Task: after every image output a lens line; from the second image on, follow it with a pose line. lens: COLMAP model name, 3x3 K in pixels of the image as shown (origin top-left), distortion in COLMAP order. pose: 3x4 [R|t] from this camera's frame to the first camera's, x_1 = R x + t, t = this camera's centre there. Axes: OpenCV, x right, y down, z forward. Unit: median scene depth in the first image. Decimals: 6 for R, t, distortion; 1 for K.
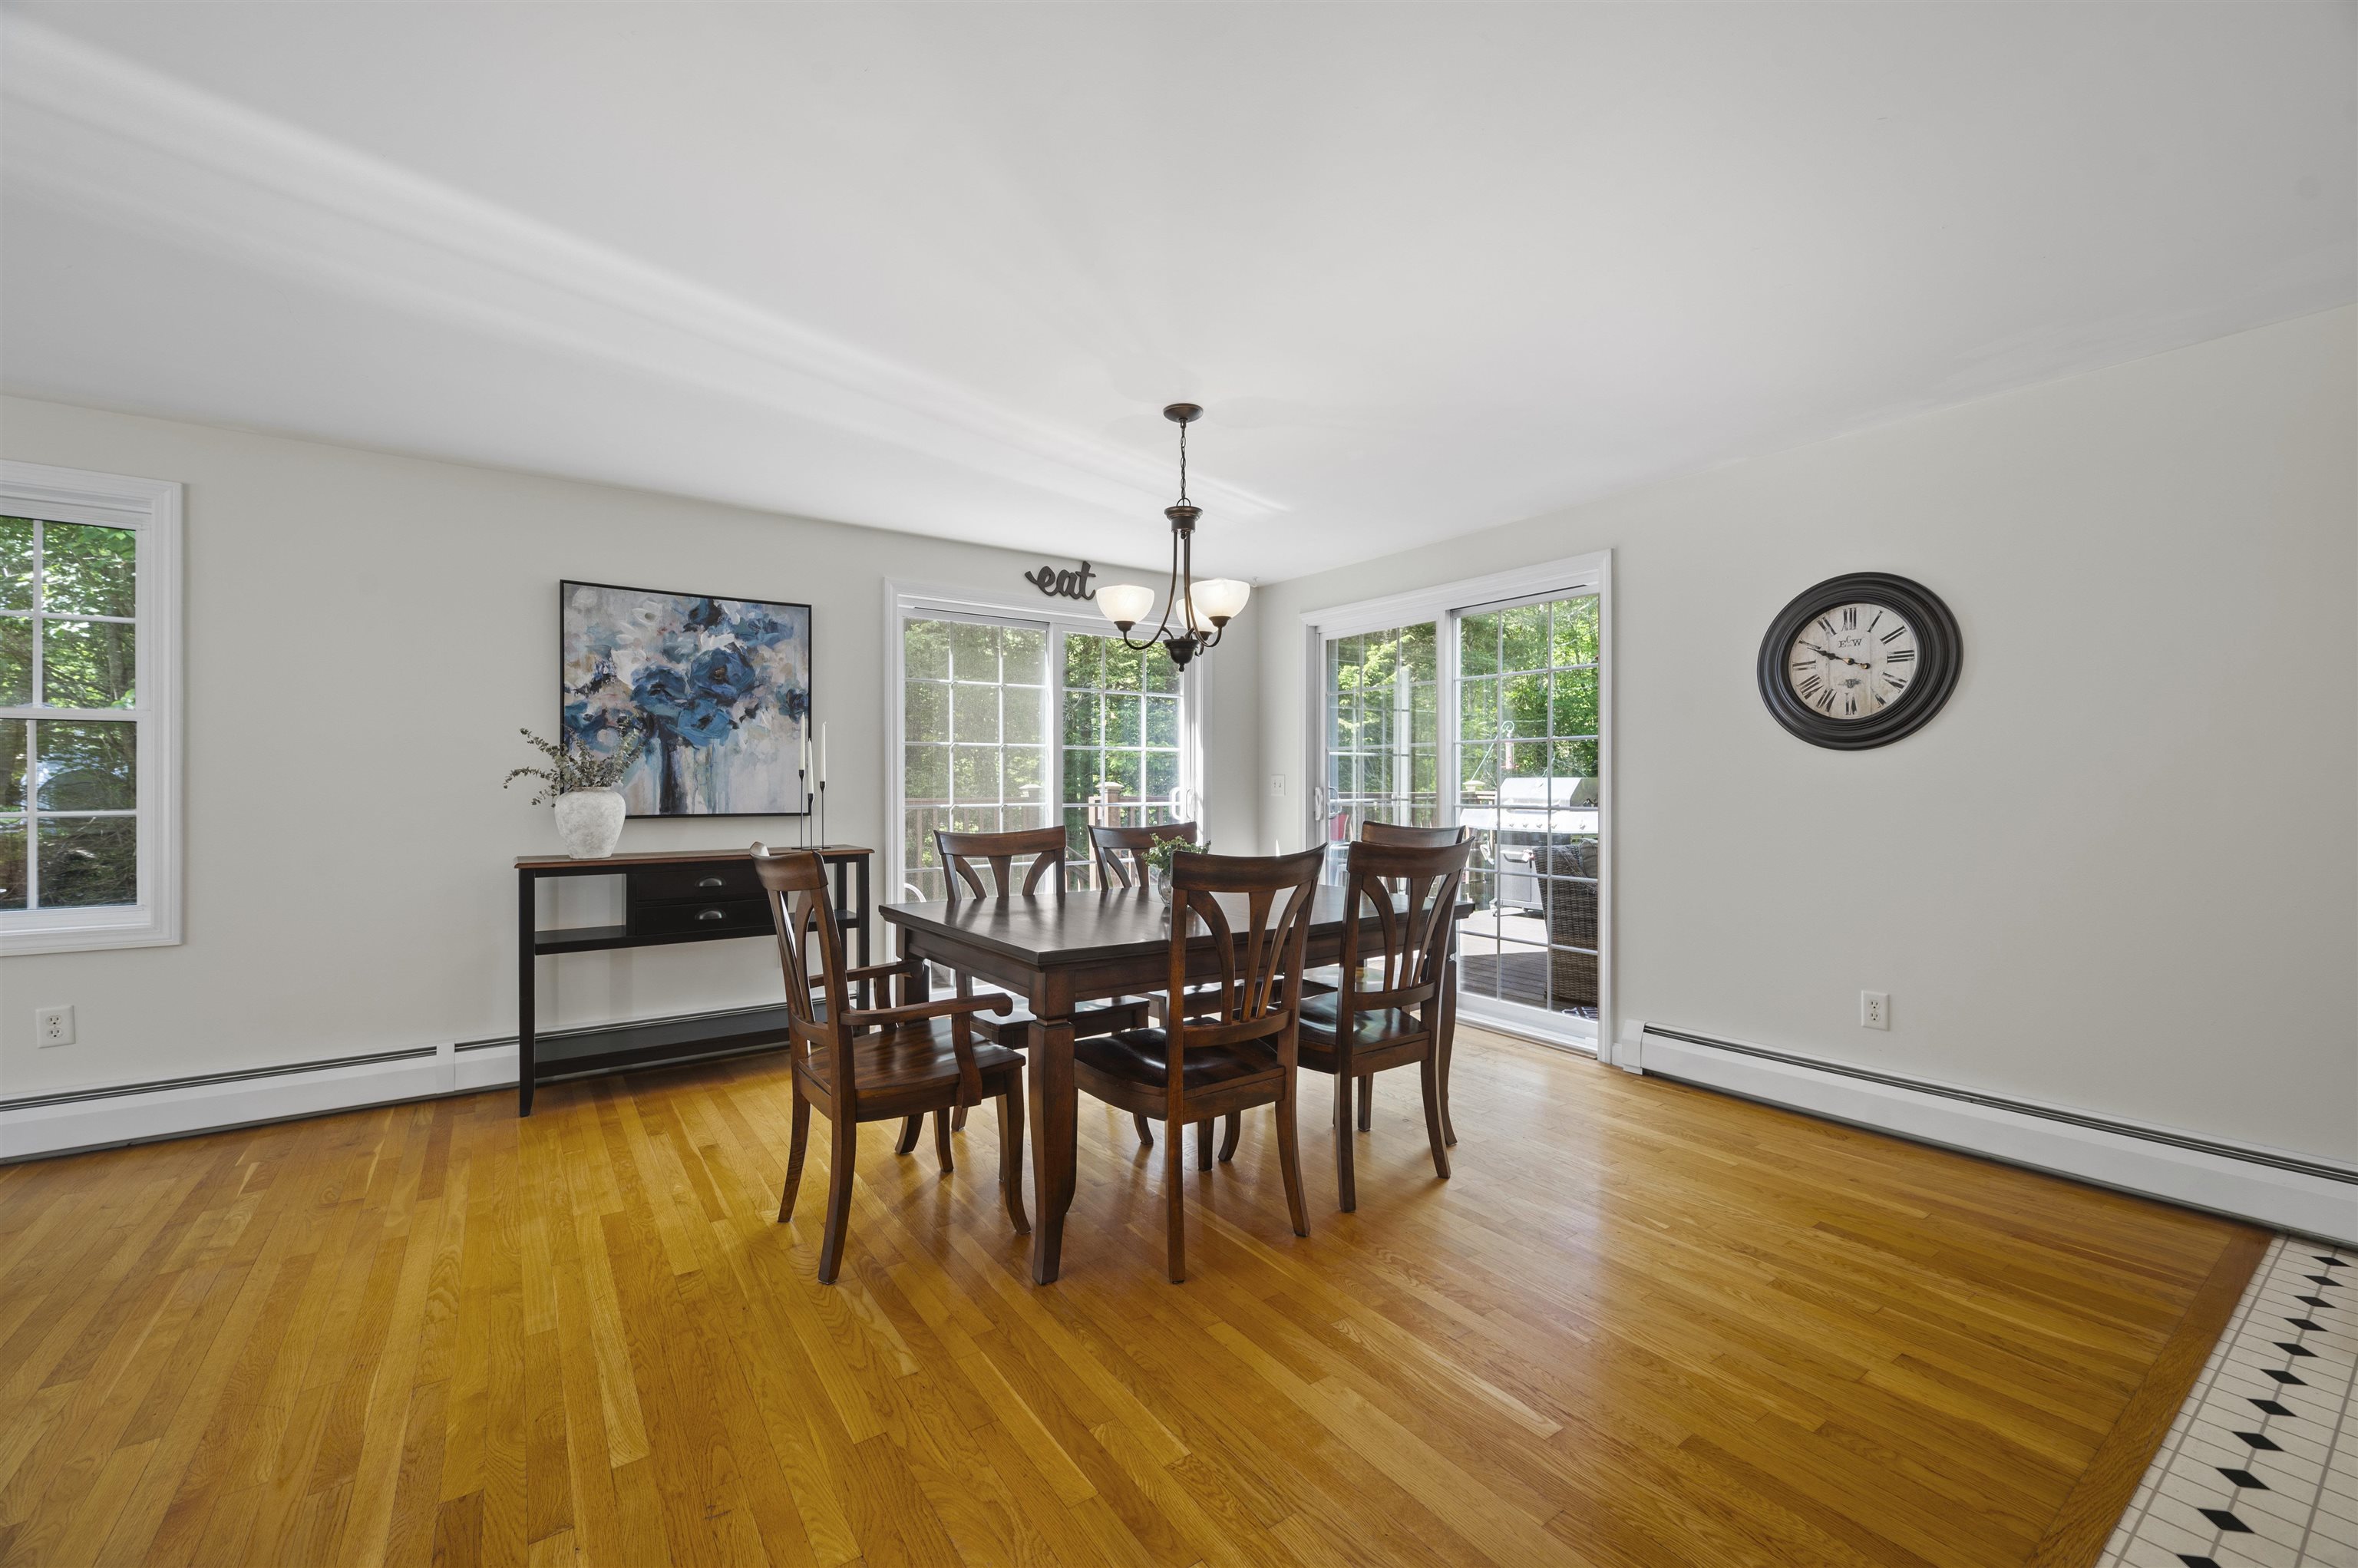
lens RADIAL K [[958.8, 0, 1179.0], [0, 958.8, 784.0], [0, 0, 1]] dist [-0.000916, -0.000202]
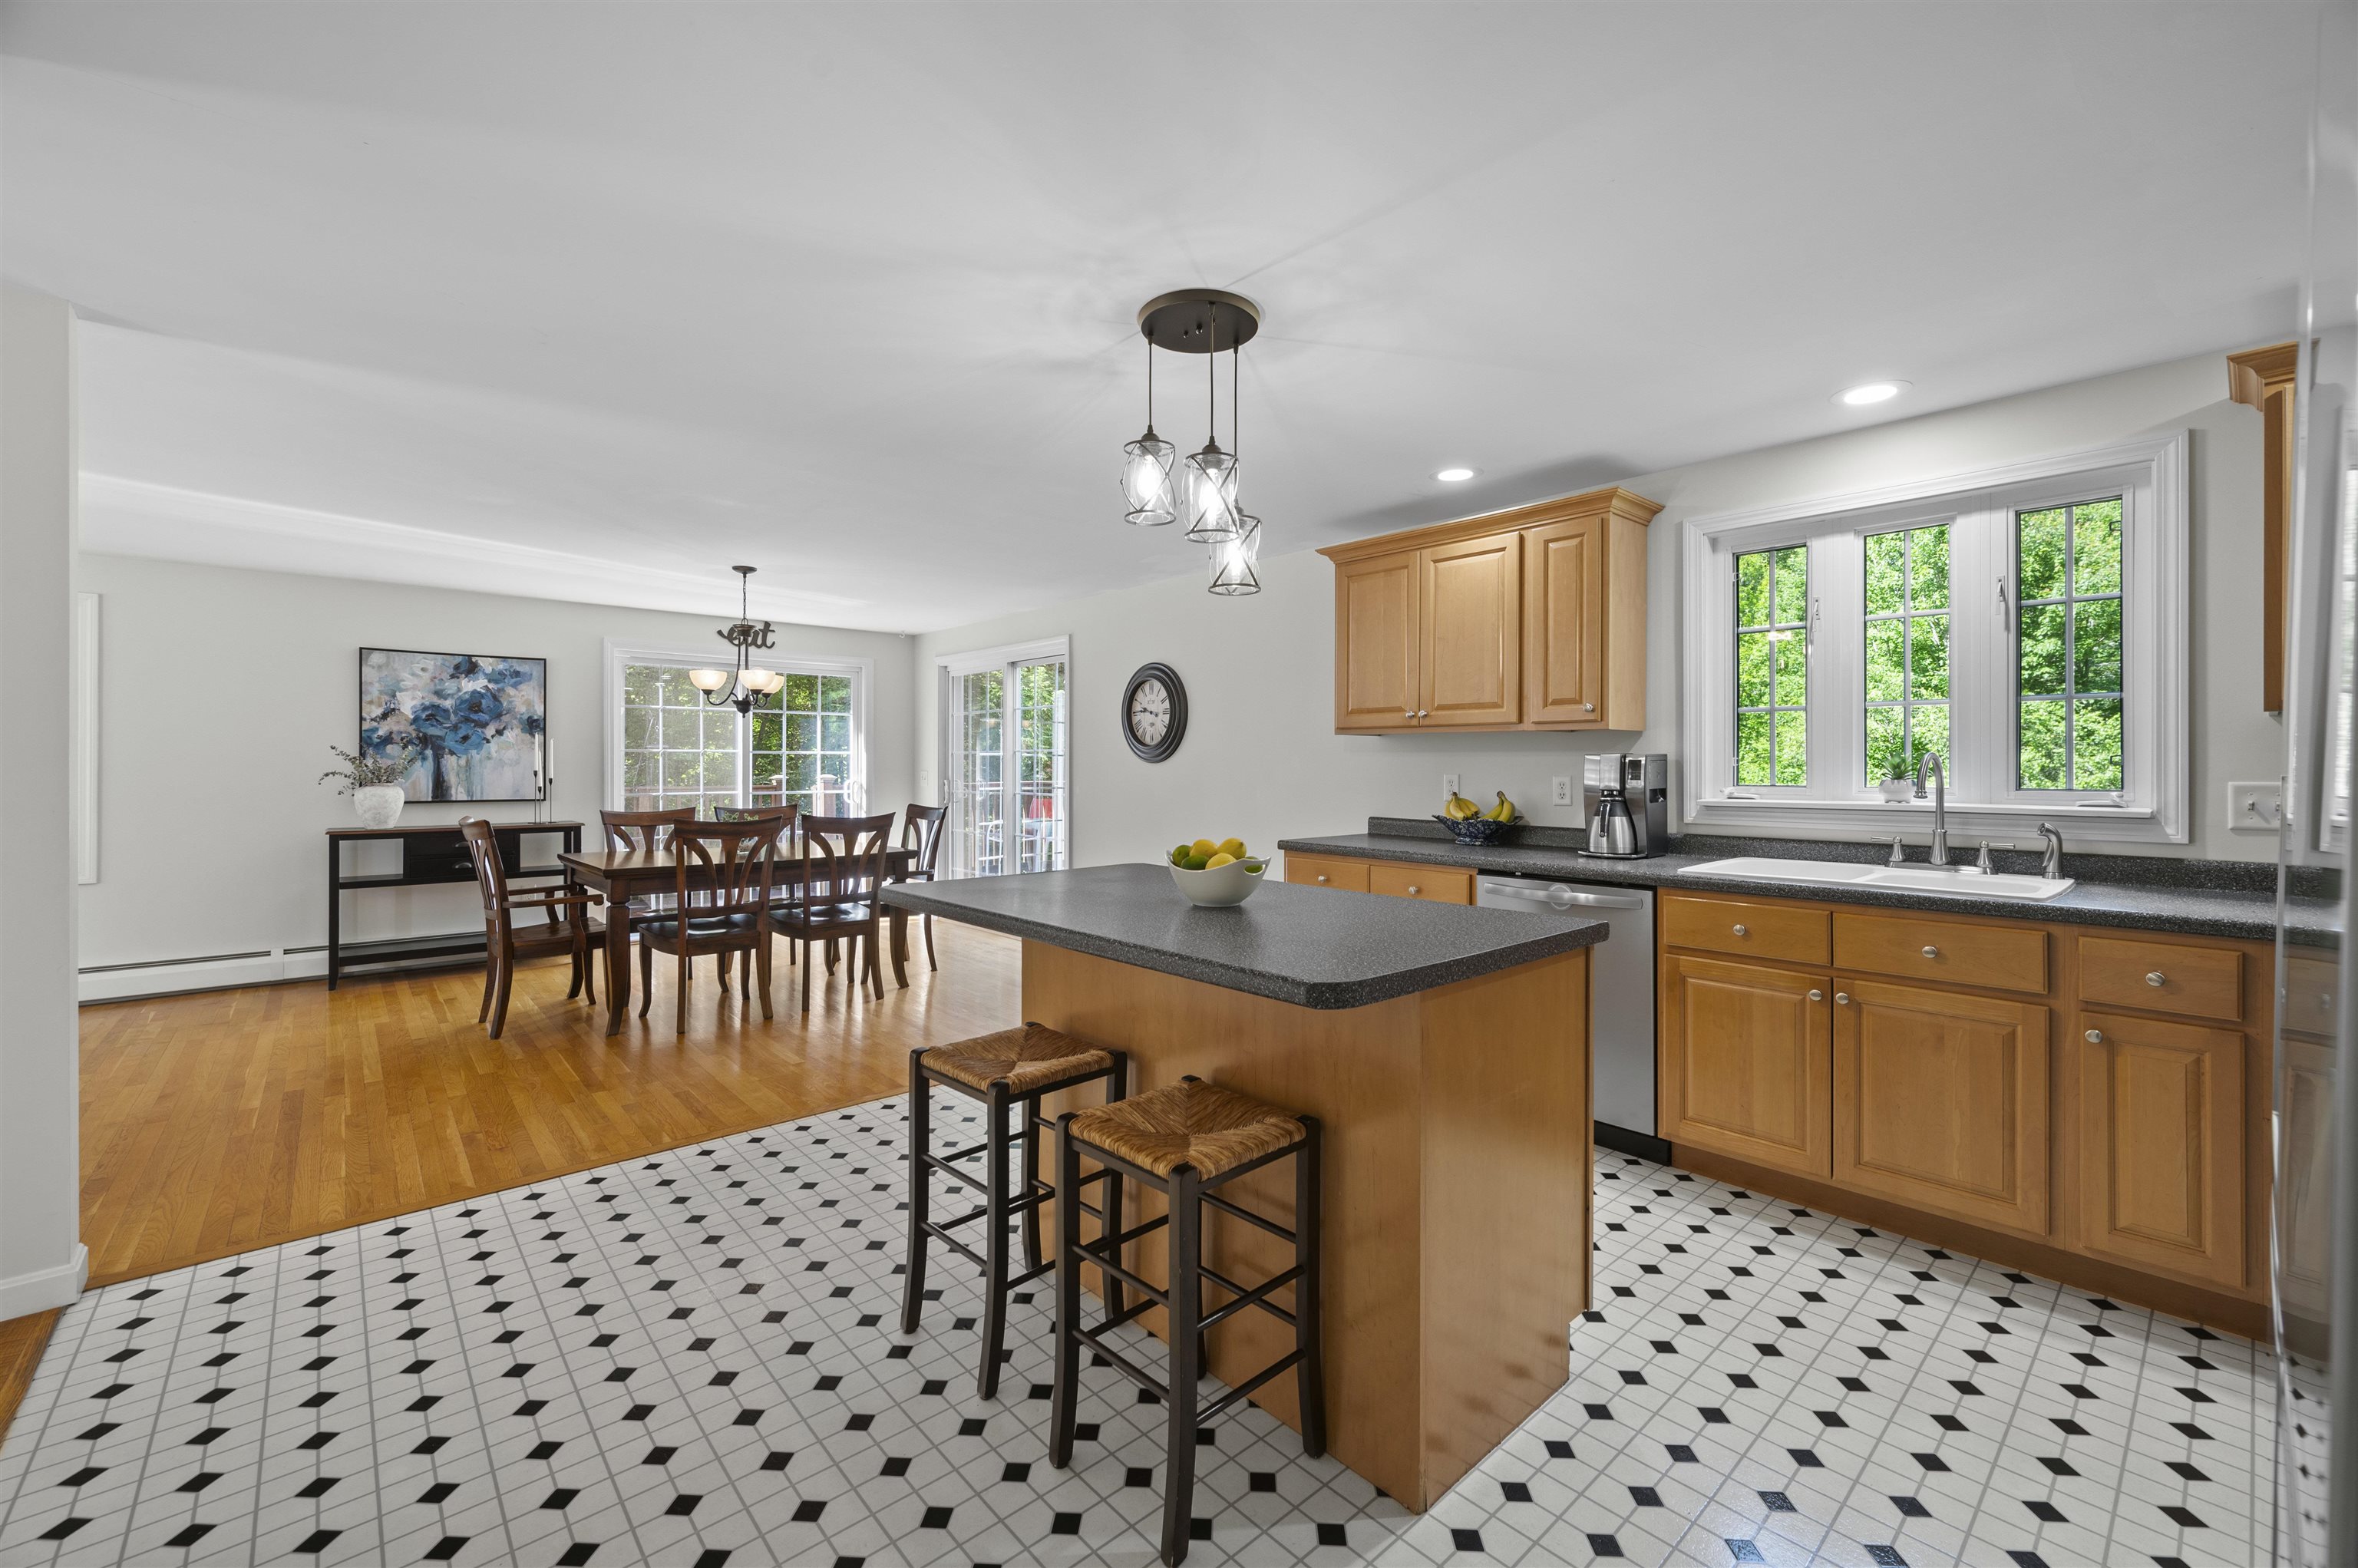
lens RADIAL K [[964.0, 0, 1178.4], [0, 964.0, 764.2], [0, 0, 1]] dist [-0.002193, -0.000285]
pose [[0.993853, 0.002663, 0.110675, 0.474324], [-0.002483, 0.999995, -0.001768, -0.026496], [-0.110679, 0.001483, 0.993855, -0.657710]]
